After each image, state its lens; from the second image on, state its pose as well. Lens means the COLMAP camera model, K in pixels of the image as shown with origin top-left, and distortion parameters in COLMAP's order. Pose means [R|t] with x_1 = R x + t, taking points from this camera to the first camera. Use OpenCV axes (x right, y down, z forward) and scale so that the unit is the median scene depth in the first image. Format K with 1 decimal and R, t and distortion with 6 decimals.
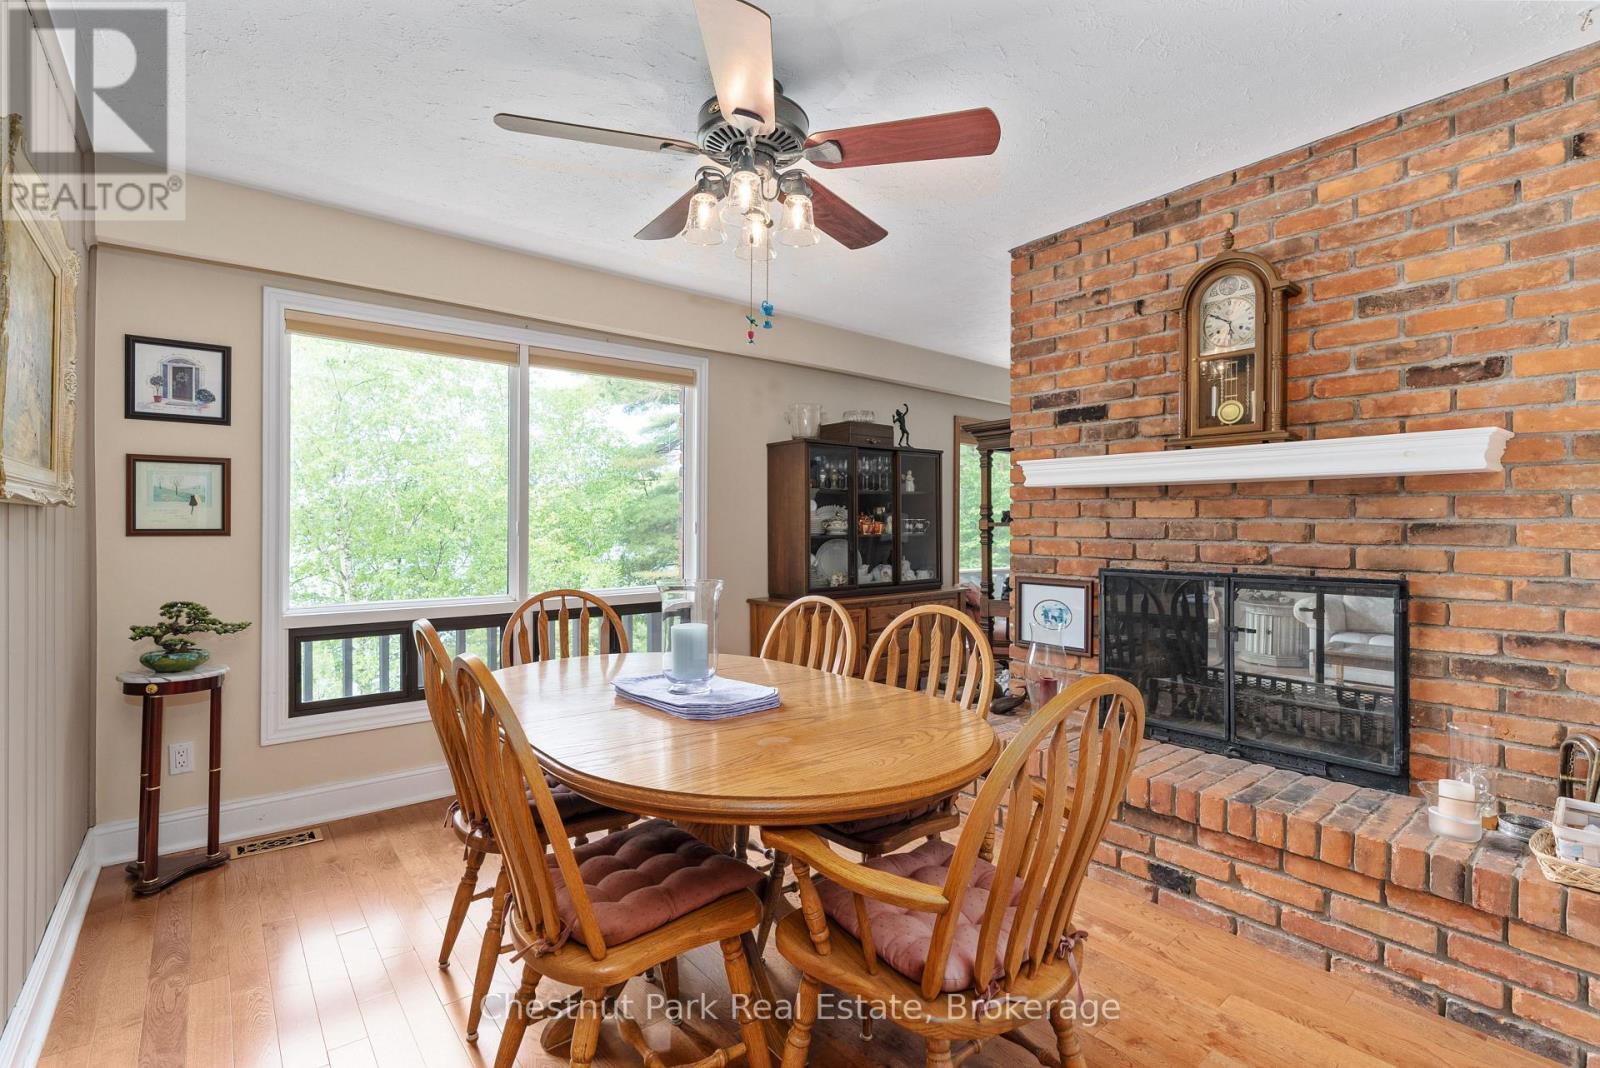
lens RADIAL K [[739.5, 0, 794.0], [0, 739.5, 513.9], [0, 0, 1]] dist [-0.006526, 0.000093]
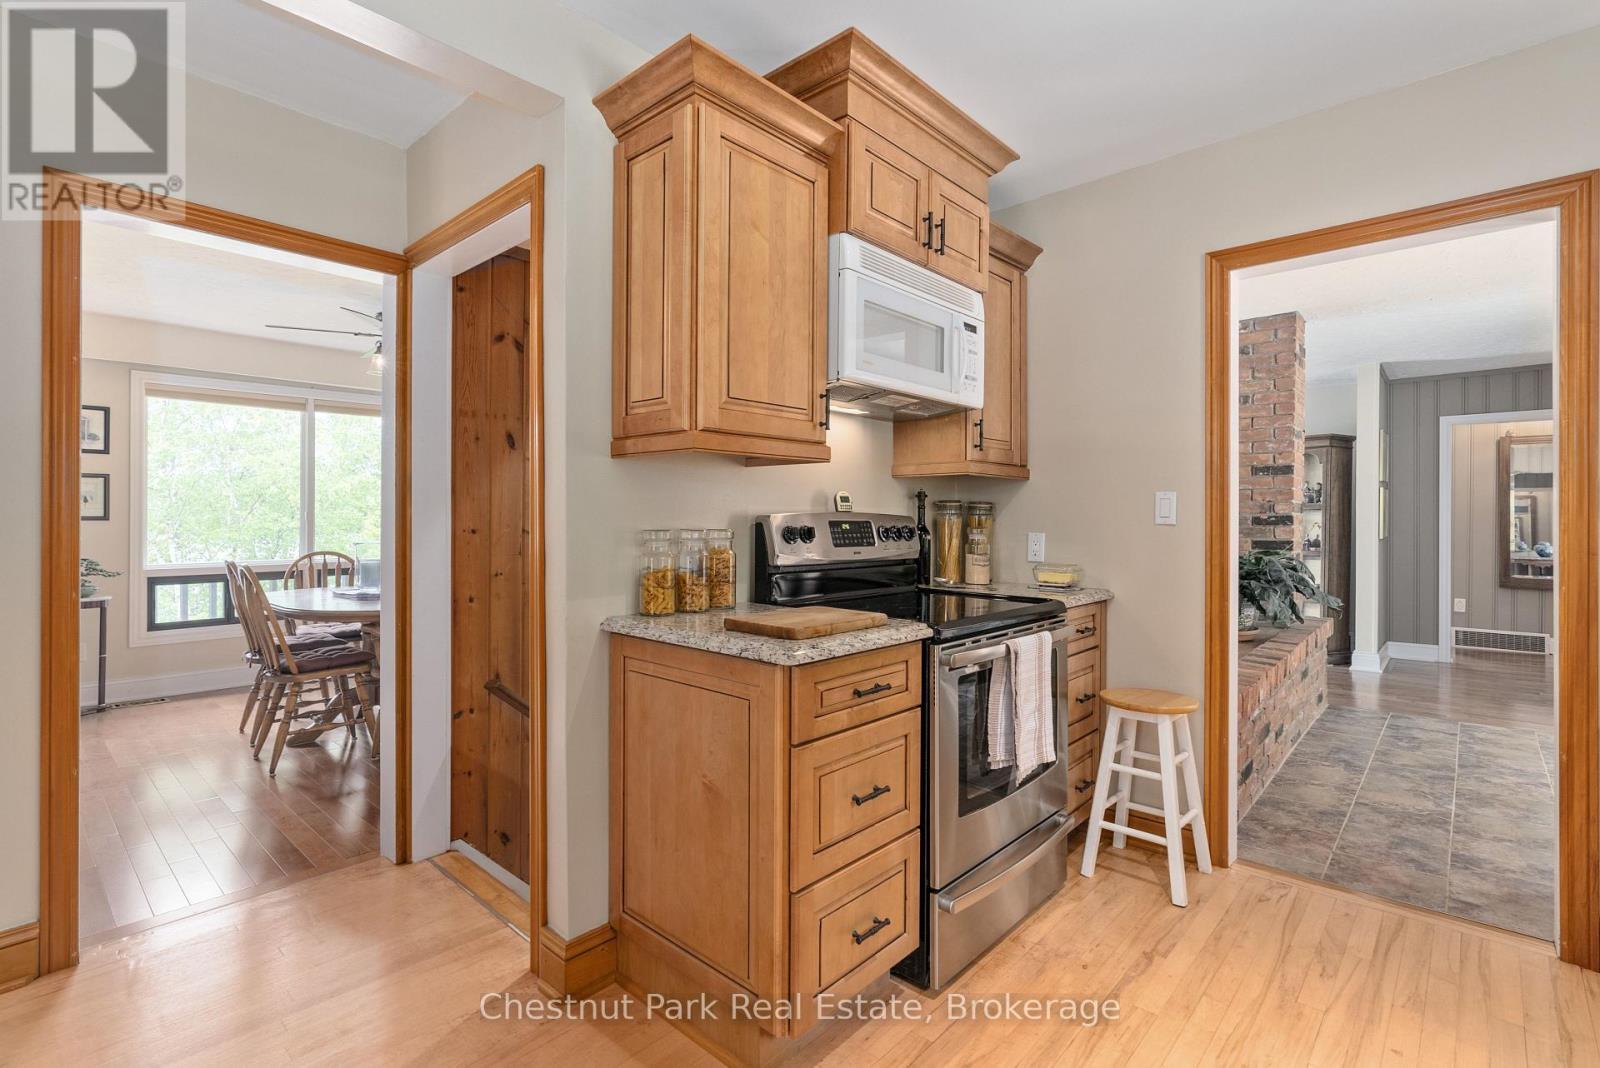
lens RADIAL K [[745.8, 0, 790.1], [0, 745.8, 511.4], [0, 0, 1]] dist [-0.004455, 0.000800]
pose [[0.989261, 0.004031, 0.146101, 0.964519], [-0.005318, 0.999950, 0.008415, -0.023661], [-0.146060, -0.009101, 0.989234, -1.669452]]
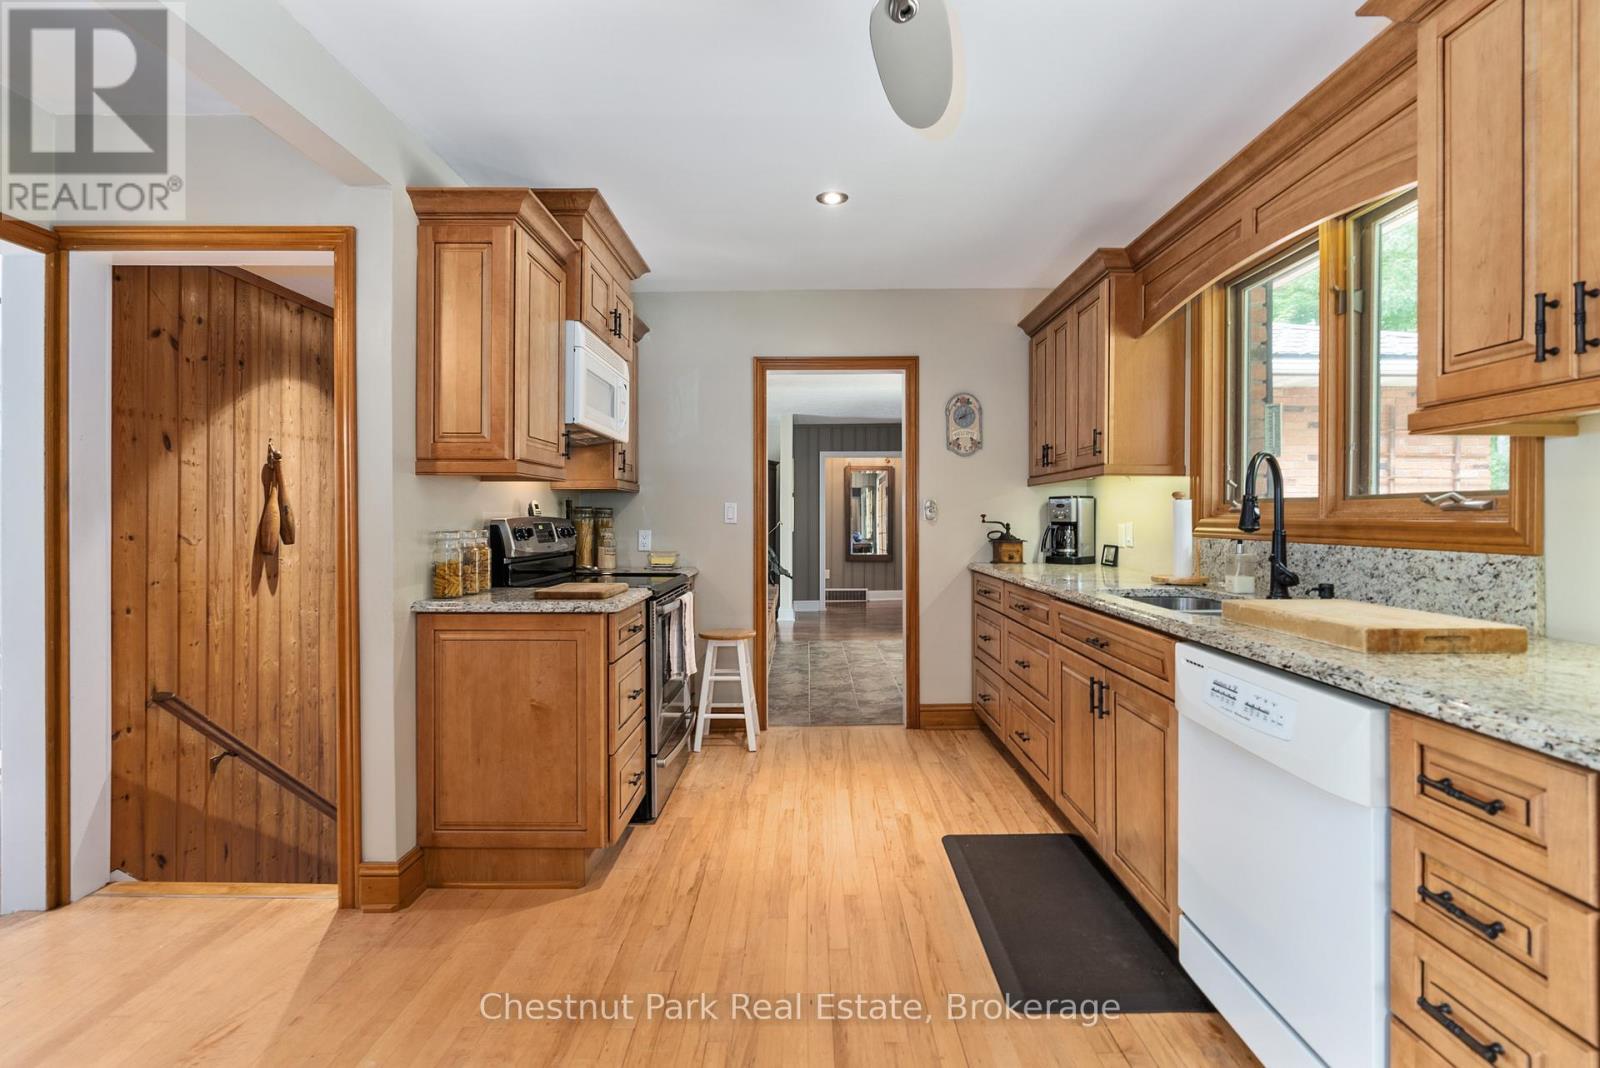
lens RADIAL K [[737.2, 0, 798.5], [0, 737.2, 505.3], [0, 0, 1]] dist [-0.000130, 0.000359]
pose [[0.638158, 0.011782, 0.769815, 0.366701], [-0.010661, 0.999922, -0.006465, -0.031943], [-0.769832, -0.004081, 0.638234, -1.915357]]
